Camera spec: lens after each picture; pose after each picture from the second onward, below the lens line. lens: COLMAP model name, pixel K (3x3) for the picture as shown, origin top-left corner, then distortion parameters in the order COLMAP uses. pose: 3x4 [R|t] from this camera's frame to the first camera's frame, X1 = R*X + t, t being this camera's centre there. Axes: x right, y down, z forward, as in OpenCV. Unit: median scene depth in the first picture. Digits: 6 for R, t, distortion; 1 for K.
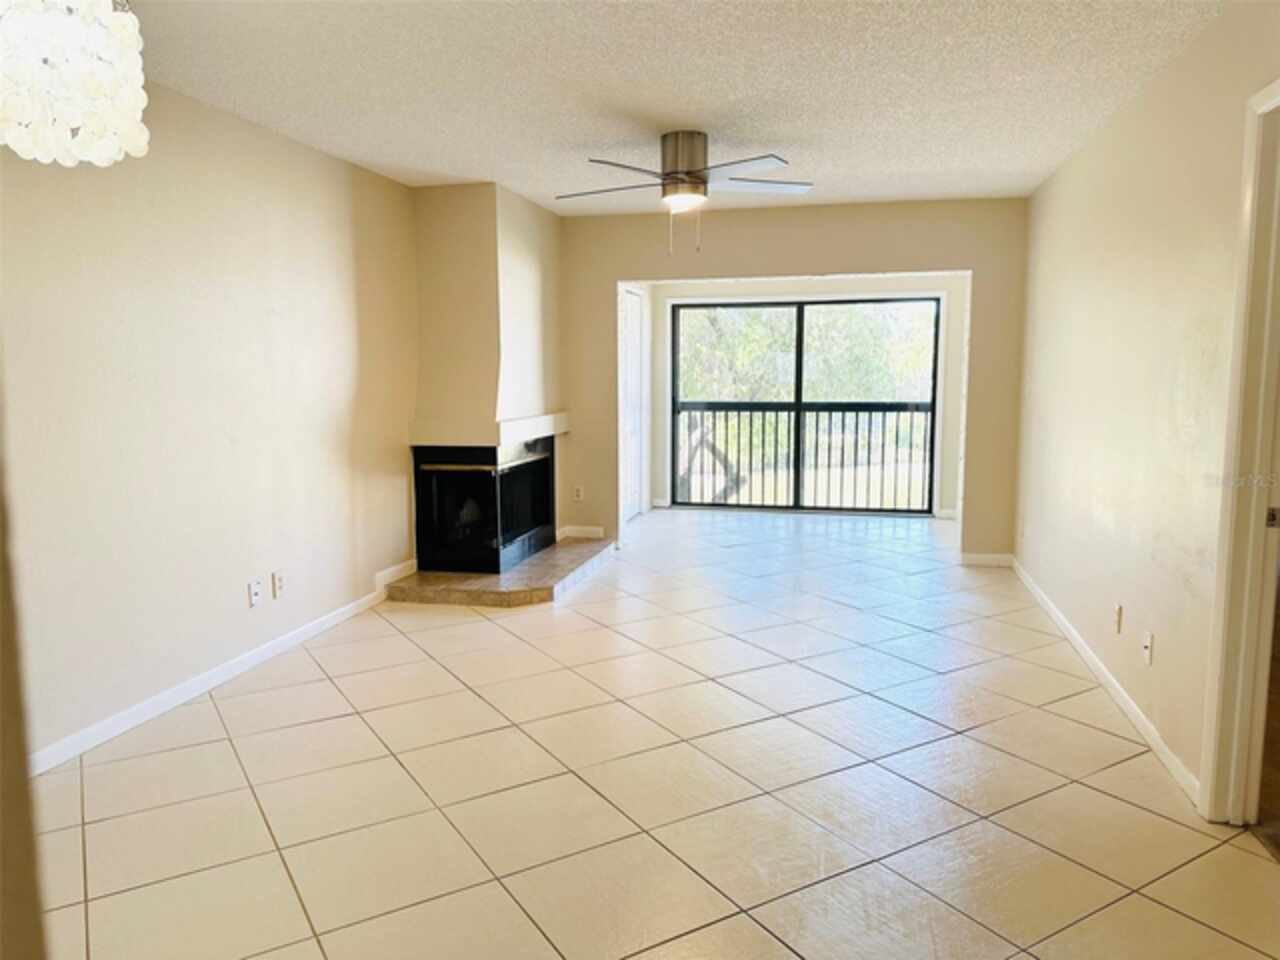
lens RADIAL K [[900.9, 0, 643.2], [0, 900.9, 479.1], [0, 0, 1]] dist [0.139543, -0.146138]
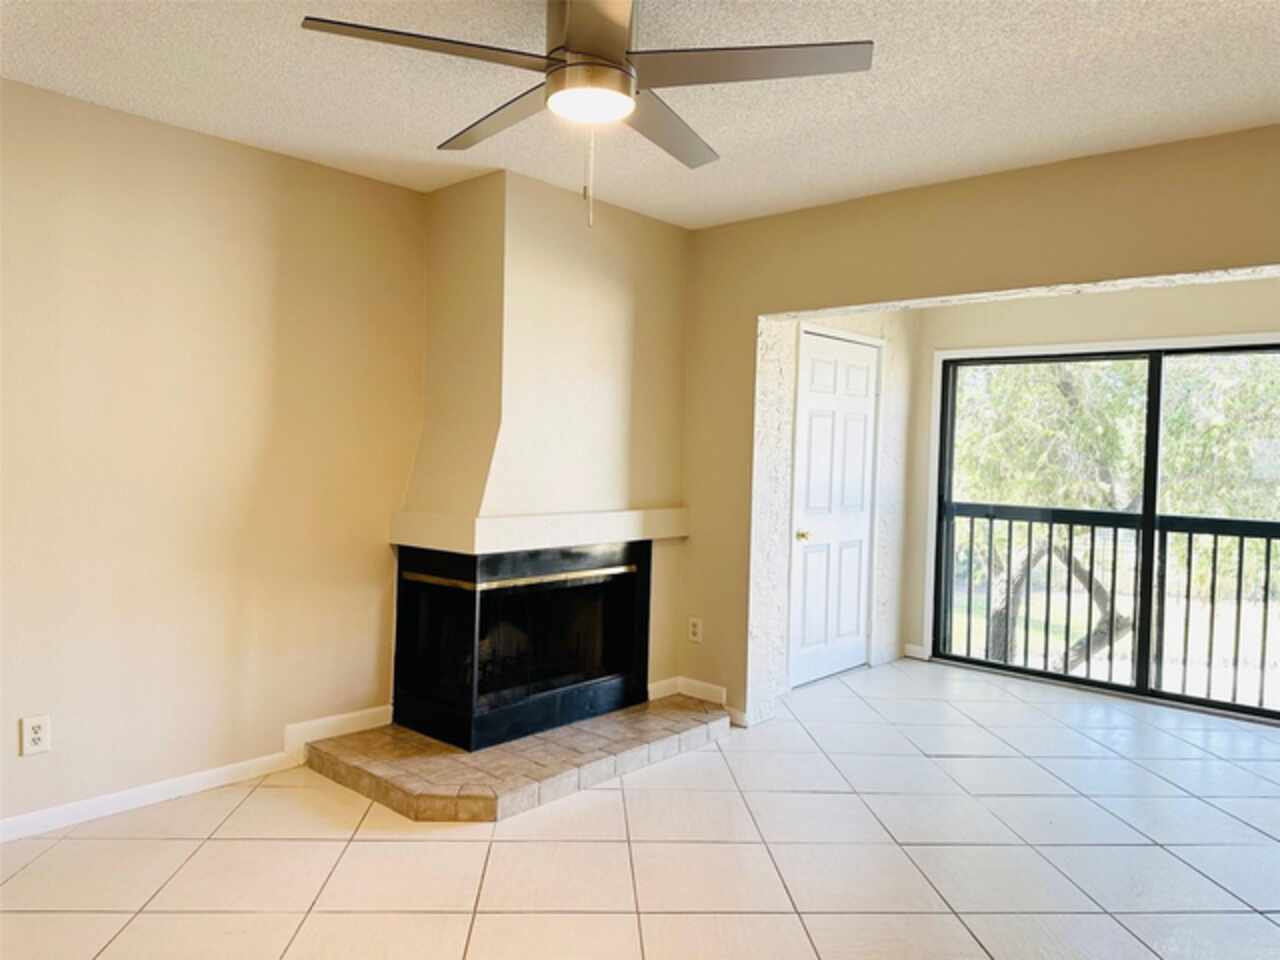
lens RADIAL K [[903.7, 0, 641.9], [0, 903.7, 470.4], [0, 0, 1]] dist [0.124694, -0.180862]
pose [[0.875255, 0.039592, -0.482039, 0.255346], [-0.089280, 0.992742, -0.080571, -0.053062], [0.475351, 0.113557, 0.872437, 0.459213]]
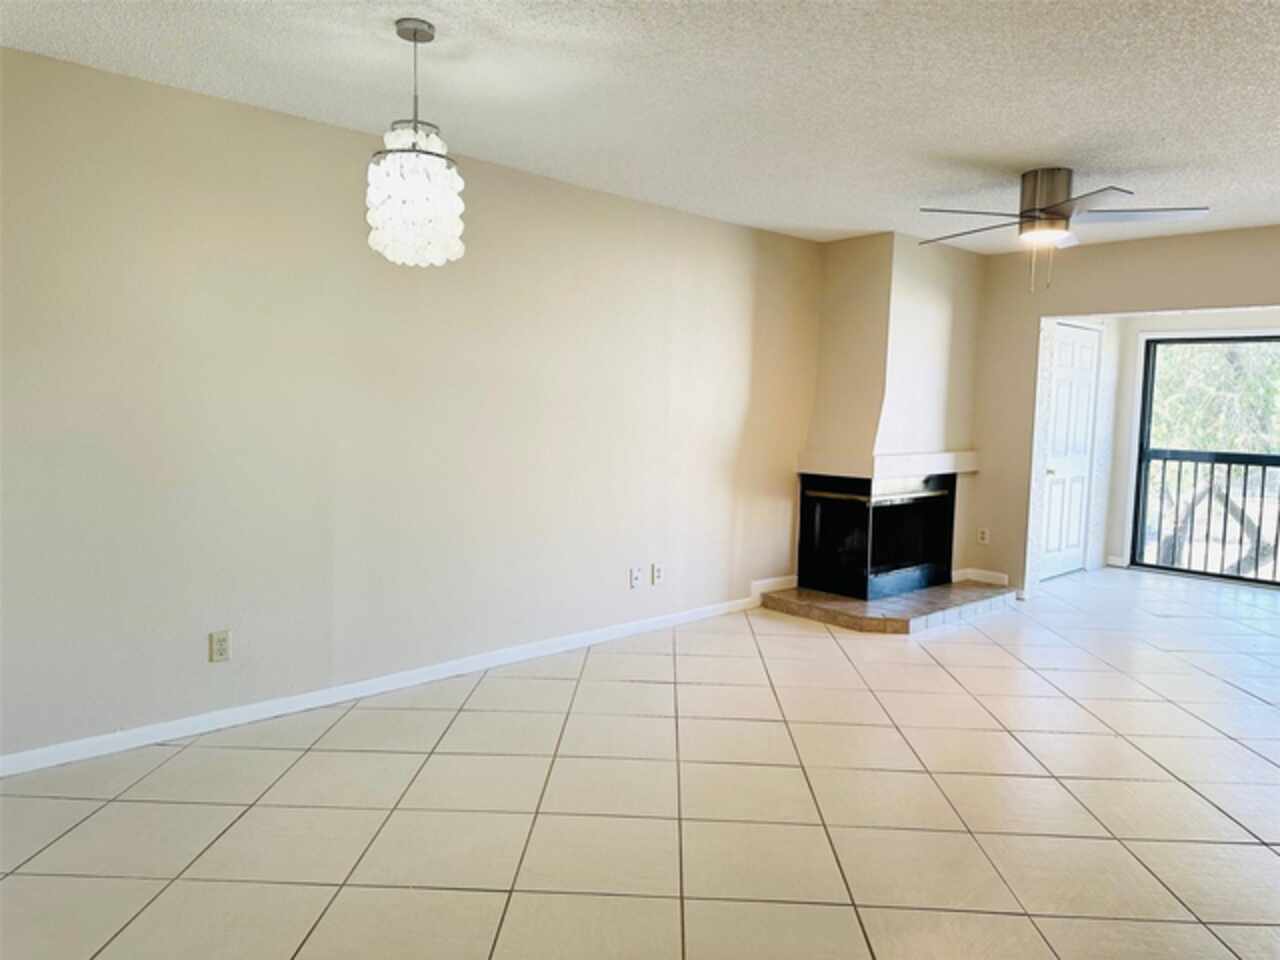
lens RADIAL K [[900.9, 0, 643.2], [0, 900.9, 479.1], [0, 0, 1]] dist [0.139543, -0.146138]
pose [[0.836110, 0.072533, -0.543745, 0.185712], [-0.095148, 0.995371, -0.013530, 0.003865], [0.540246, 0.063049, 0.839142, -0.030722]]
